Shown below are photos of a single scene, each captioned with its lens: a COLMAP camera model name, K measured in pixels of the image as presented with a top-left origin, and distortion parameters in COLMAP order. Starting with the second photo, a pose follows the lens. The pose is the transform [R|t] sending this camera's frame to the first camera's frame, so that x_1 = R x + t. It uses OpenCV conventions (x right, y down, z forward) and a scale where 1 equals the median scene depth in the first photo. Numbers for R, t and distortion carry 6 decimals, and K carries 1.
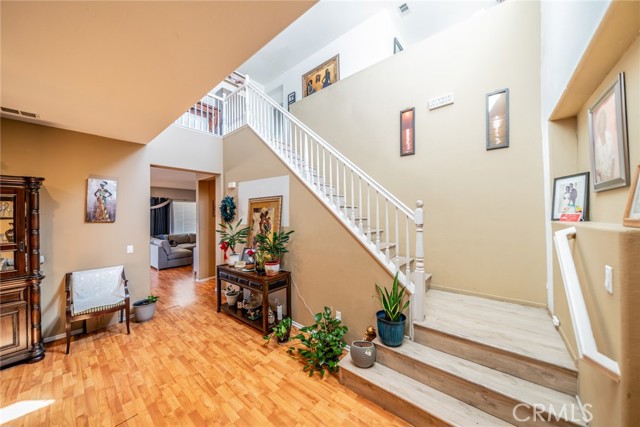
lens RADIAL K [[219.8, 0, 321.0], [0, 219.8, 213.4], [0, 0, 1]] dist [-0.009033, 0.000478]
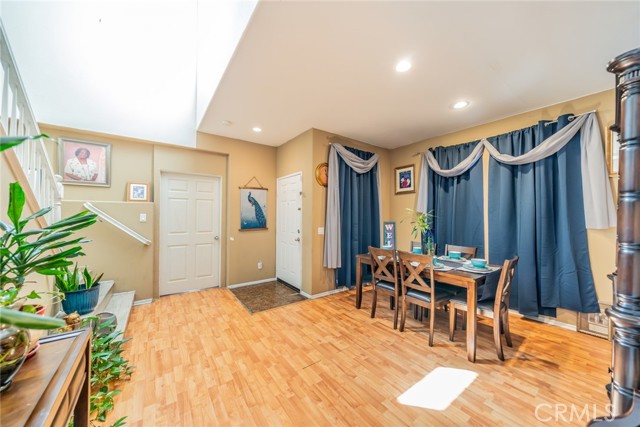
lens RADIAL K [[219.8, 0, 318.8], [0, 219.8, 211.6], [0, 0, 1]] dist [-0.009033, 0.000478]
pose [[-0.969397, 0.002733, 0.245484, -0.910572], [-0.002079, 0.999811, -0.019340, 0.126092], [-0.245490, -0.019258, -0.969208, 1.565589]]
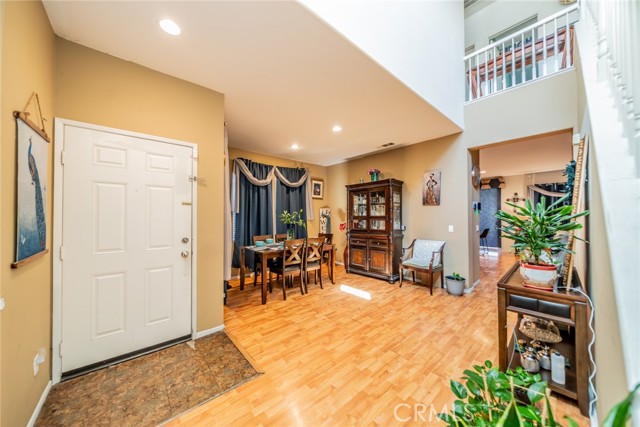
lens RADIAL K [[219.8, 0, 315.2], [0, 219.8, 210.2], [0, 0, 1]] dist [-0.009033, 0.000478]
pose [[-0.178113, -0.018645, -0.983833, 0.557681], [0.004357, 0.999796, -0.019736, 0.127449], [0.984000, -0.007801, -0.177995, 0.734313]]
